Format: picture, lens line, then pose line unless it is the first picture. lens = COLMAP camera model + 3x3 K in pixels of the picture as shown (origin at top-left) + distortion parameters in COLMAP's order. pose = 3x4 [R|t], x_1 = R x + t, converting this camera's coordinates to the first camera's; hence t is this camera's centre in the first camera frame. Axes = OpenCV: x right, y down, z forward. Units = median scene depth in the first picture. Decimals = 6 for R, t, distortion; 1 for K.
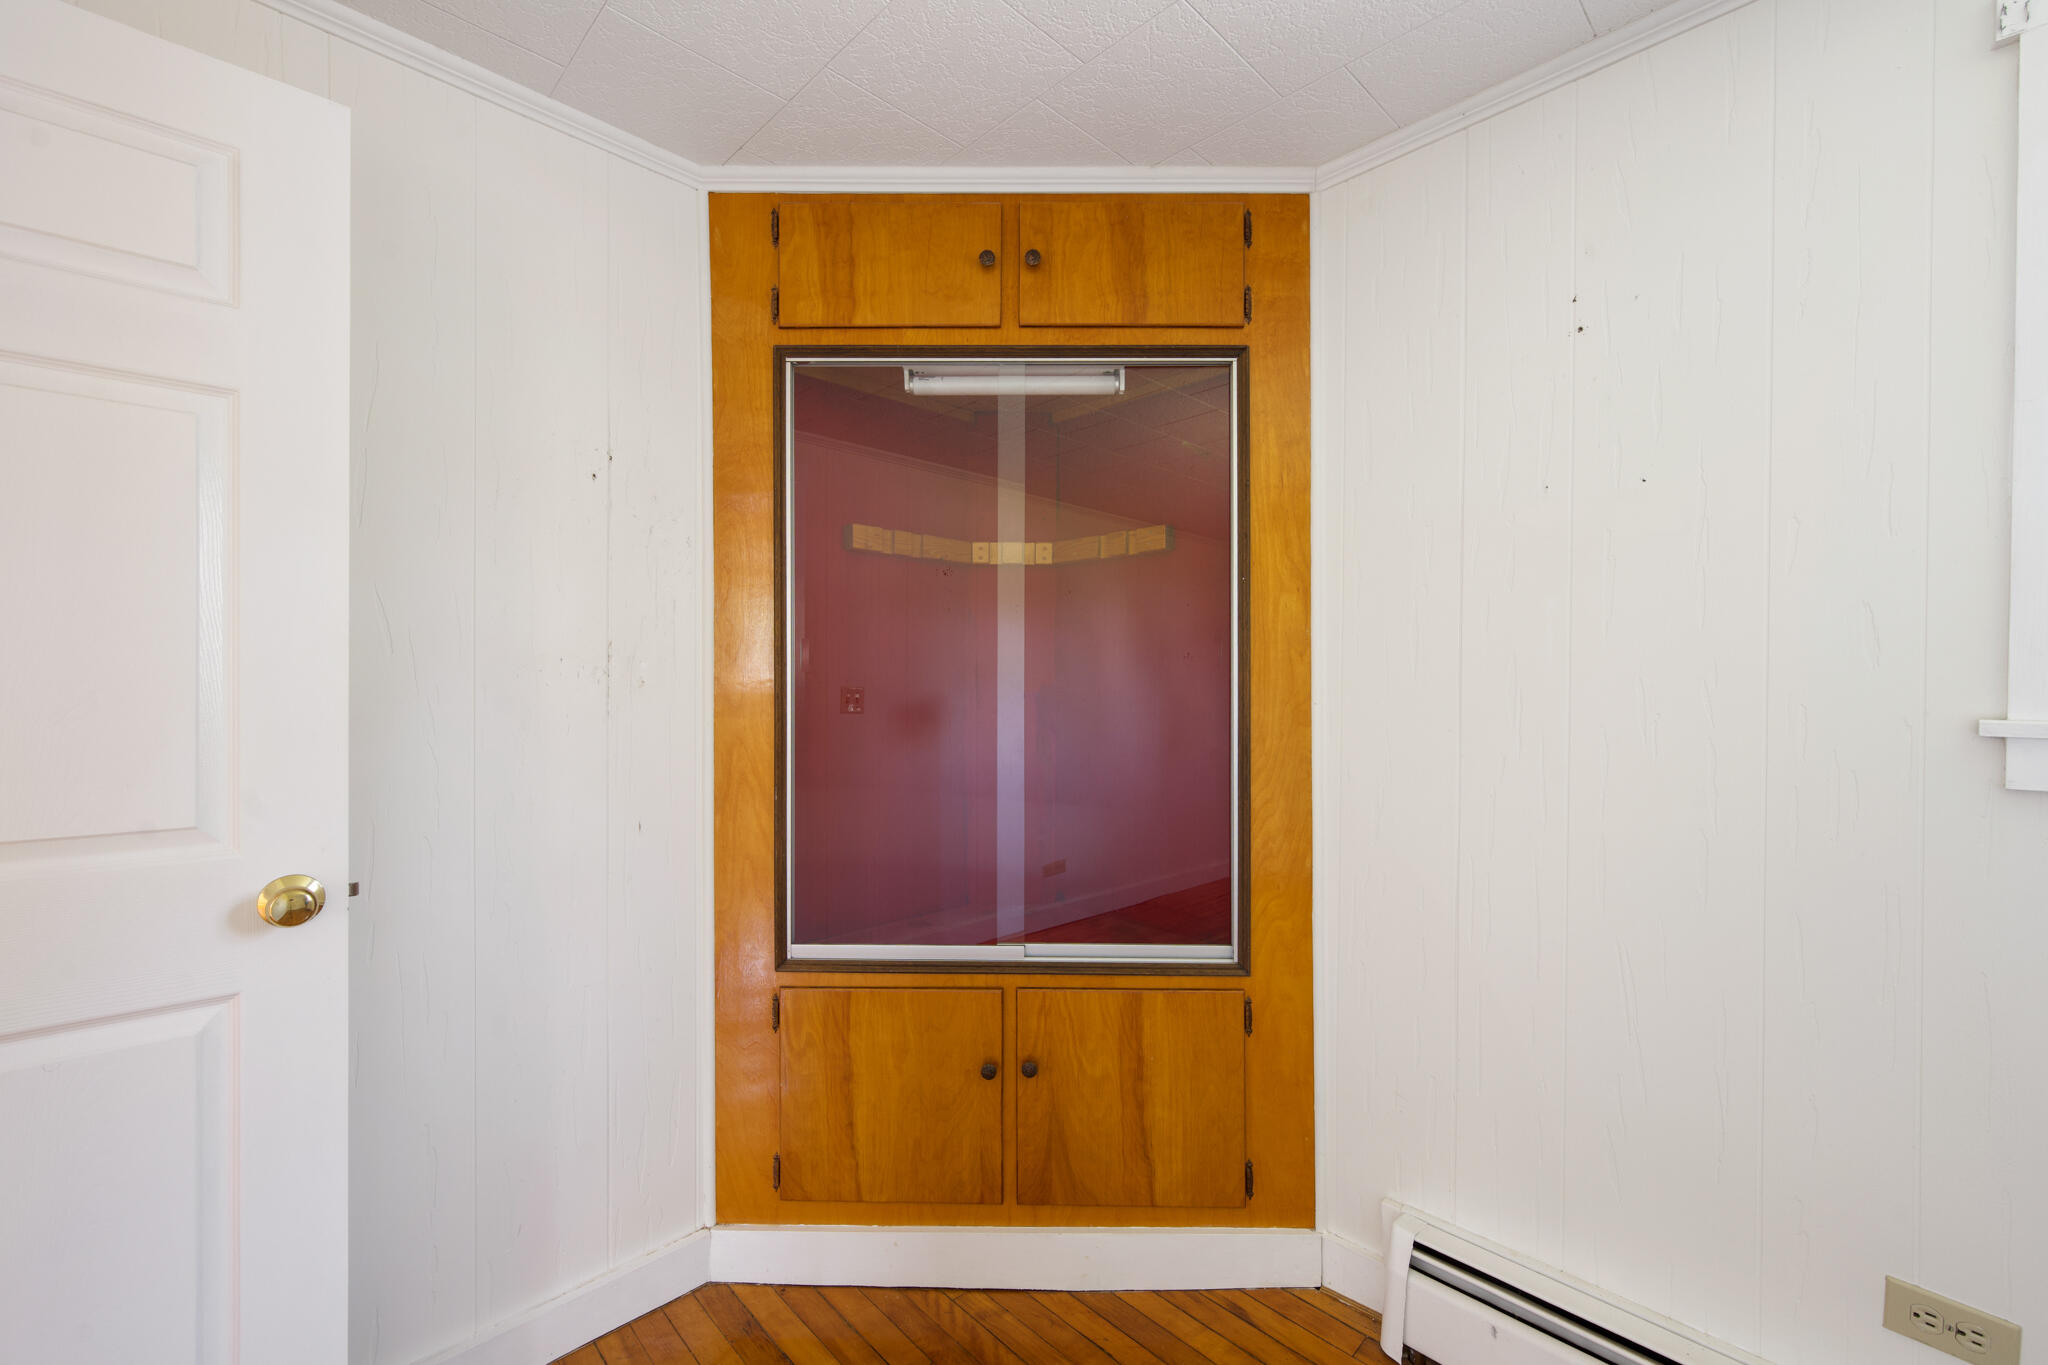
lens RADIAL K [[839.1, 0, 1022.6], [0, 839.1, 687.0], [0, 0, 1]] dist [0.000108, -0.000141]
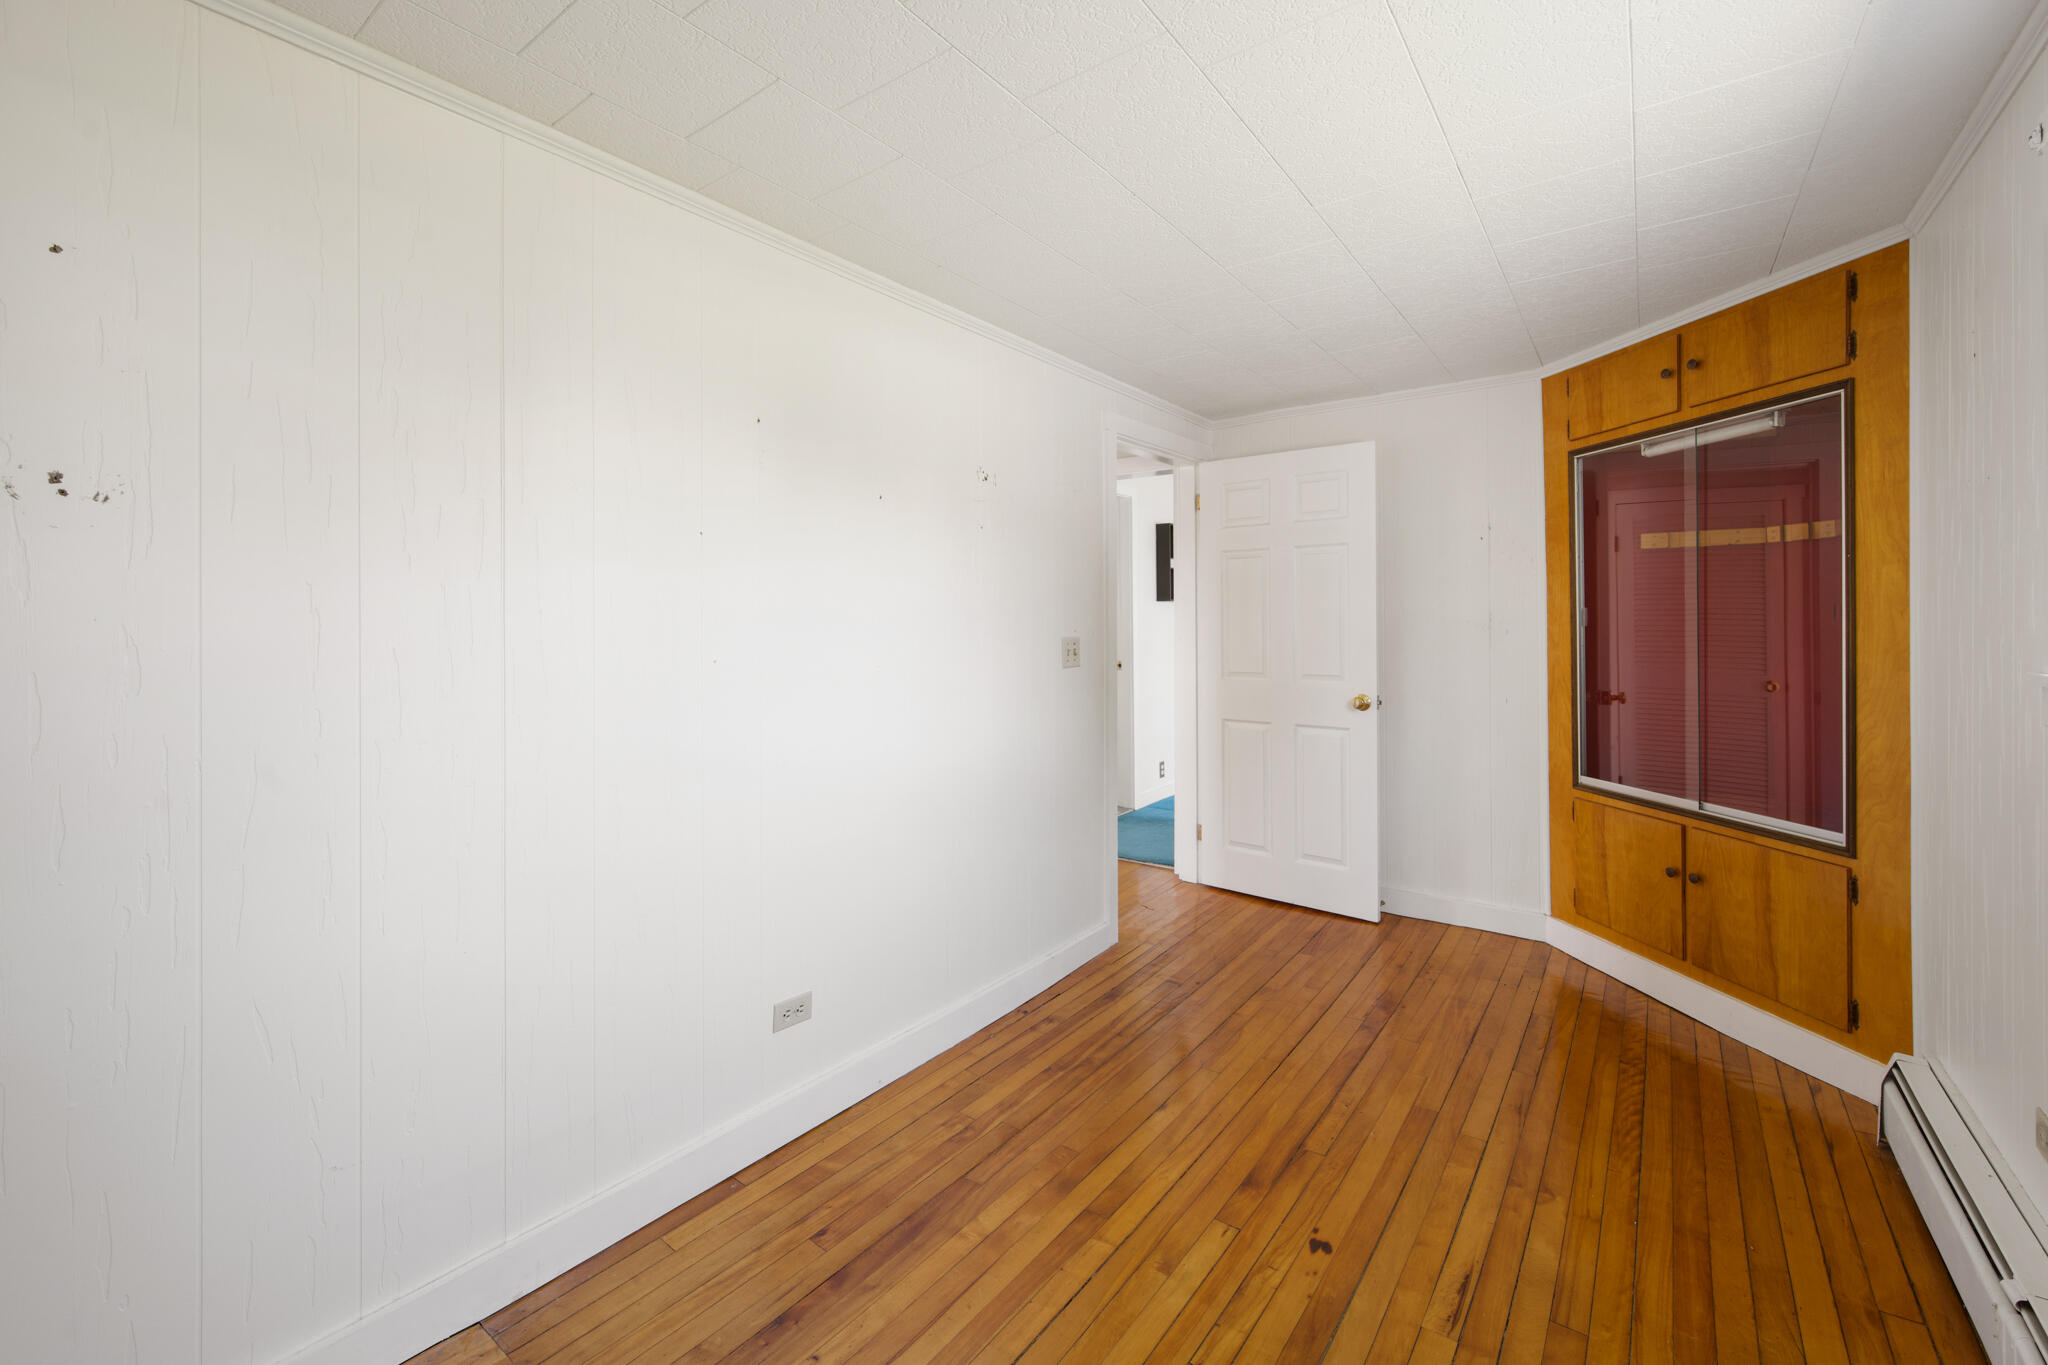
lens RADIAL K [[834.6, 0, 1031.9], [0, 834.6, 619.6], [0, 0, 1]] dist [-0.000904, -0.000172]
pose [[0.156108, -0.007026, -0.987715, 1.353910], [0.003582, 0.999972, -0.006547, -0.025227], [0.987734, -0.002516, 0.156129, -0.468939]]
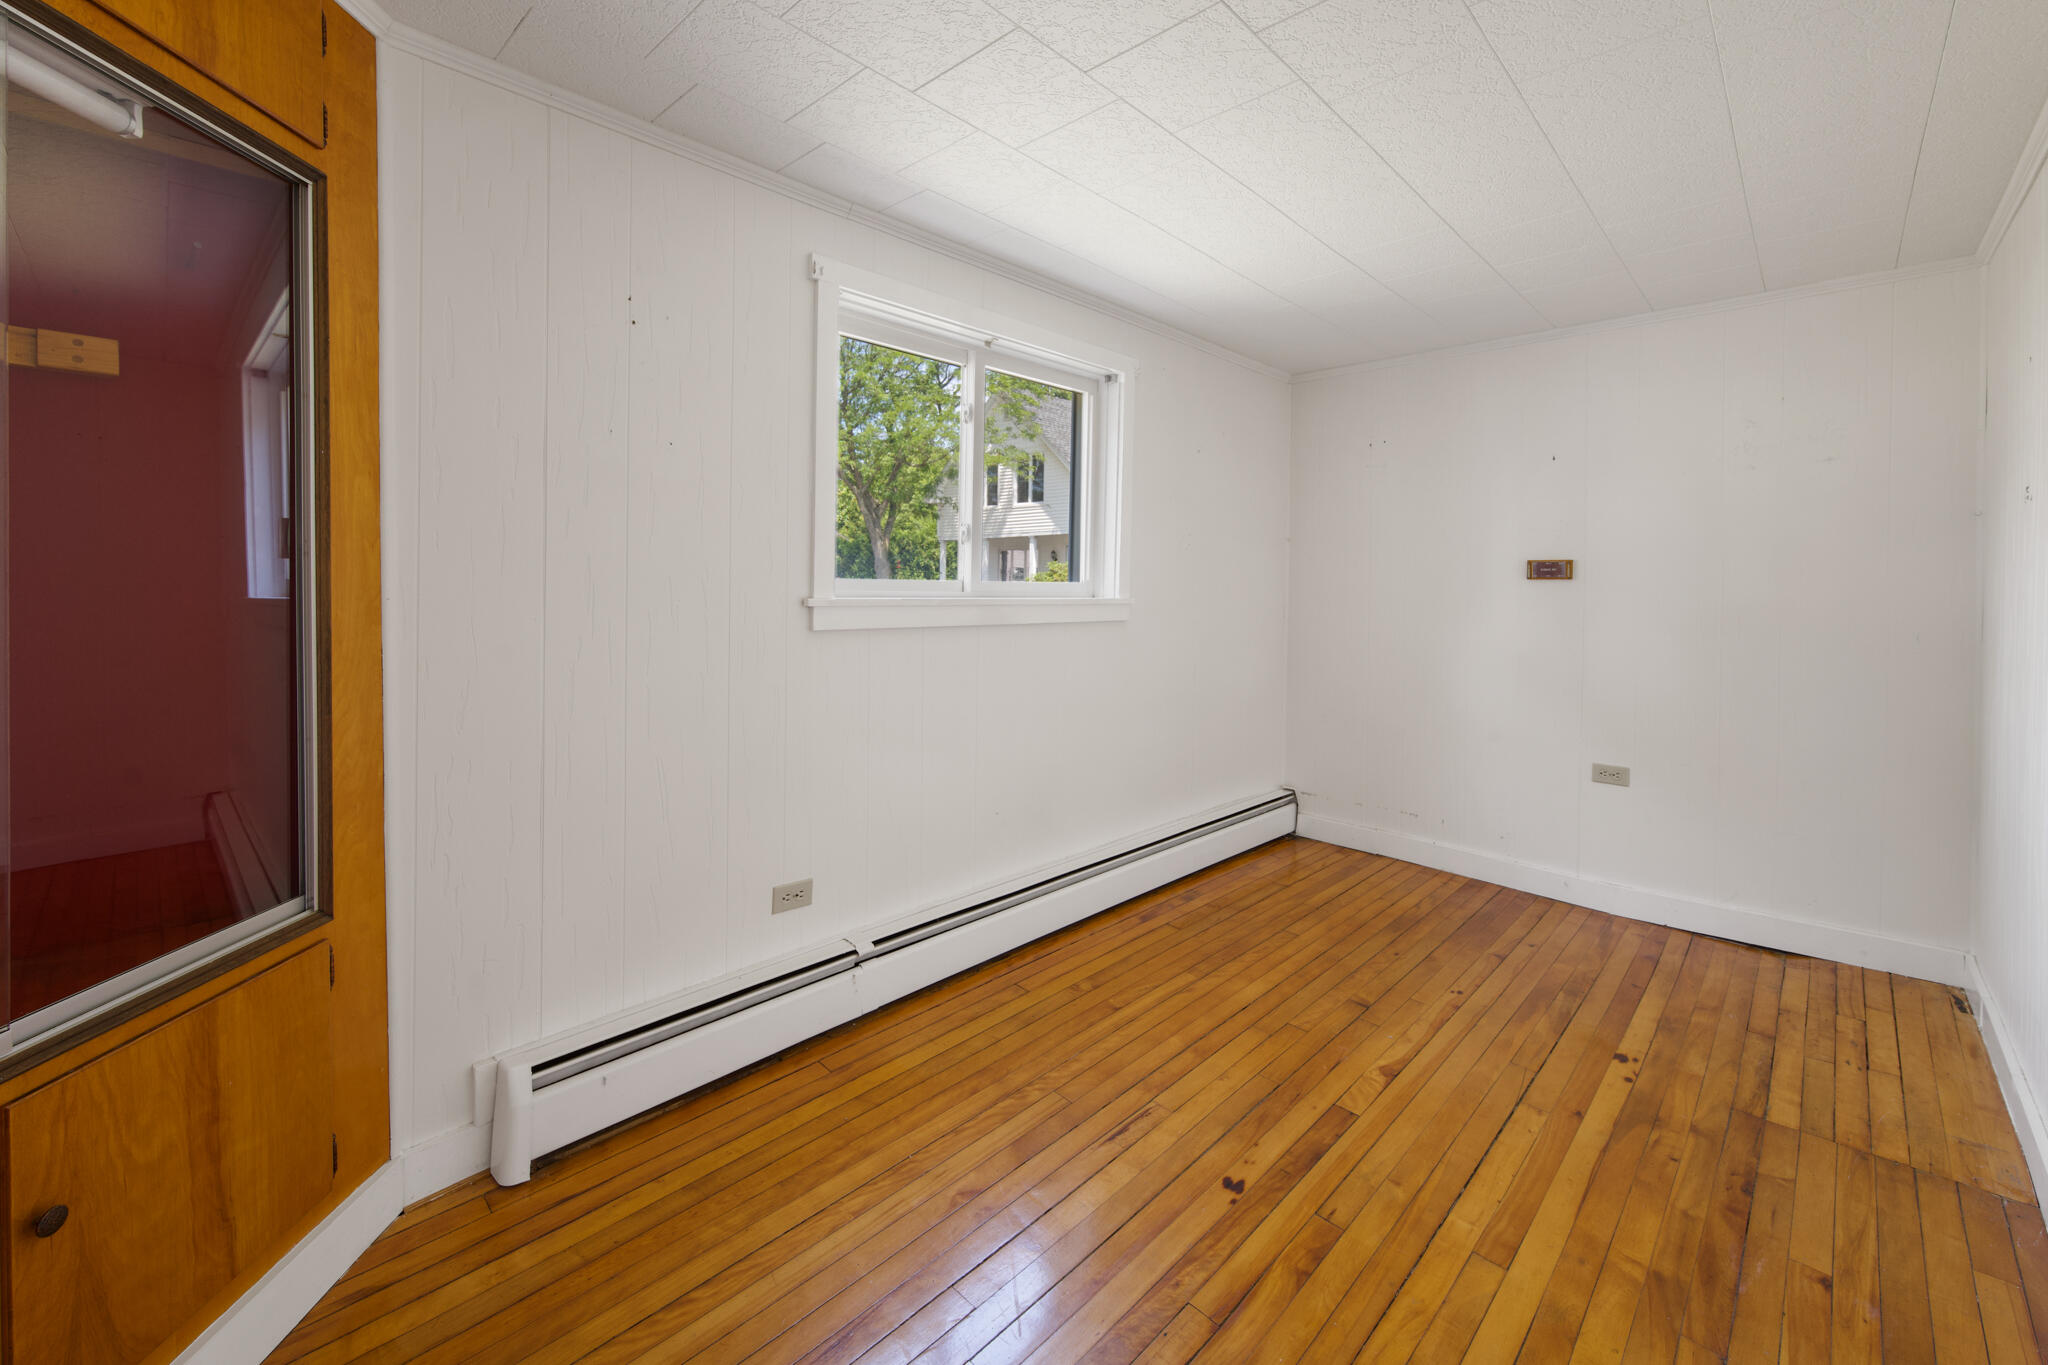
lens RADIAL K [[843.4, 0, 1013.2], [0, 843.4, 591.3], [0, 0, 1]] dist [-0.000303, 0.000195]
pose [[-0.026898, -0.012680, 0.999558, -0.599472], [-0.008642, 0.999885, 0.012452, -0.006261], [-0.999601, -0.008303, -0.027005, 0.331849]]
